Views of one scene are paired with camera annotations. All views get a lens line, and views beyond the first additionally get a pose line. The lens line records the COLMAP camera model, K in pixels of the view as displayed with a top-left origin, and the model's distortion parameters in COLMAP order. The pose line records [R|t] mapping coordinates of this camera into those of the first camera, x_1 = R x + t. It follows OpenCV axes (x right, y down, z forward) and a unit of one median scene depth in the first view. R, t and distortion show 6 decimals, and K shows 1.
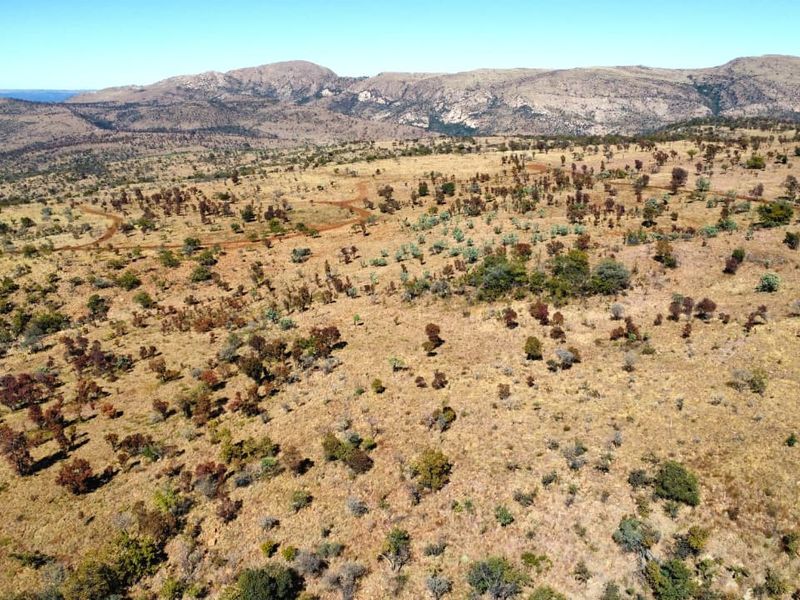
lens RADIAL K [[763.3, 0, 402.4], [0, 763.3, 303.1], [0, 0, 1]] dist [-0.028664, 0.000000]
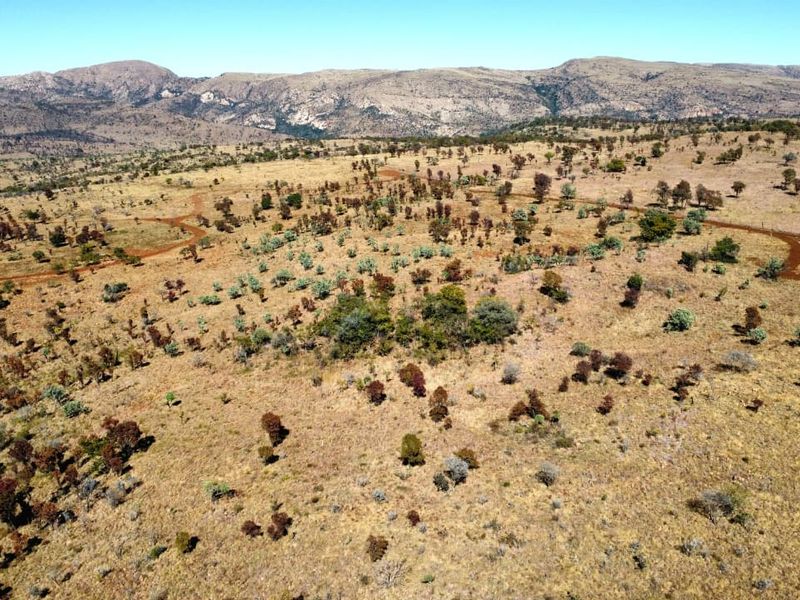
lens RADIAL K [[763.3, 0, 395.7], [0, 763.3, 298.8], [0, 0, 1]] dist [-0.028664, 0.000000]
pose [[0.982880, -0.047225, 0.178089, 0.017864], [0.048361, 0.998828, -0.002040, -0.039853], [-0.177784, 0.010617, 0.984012, 0.145216]]
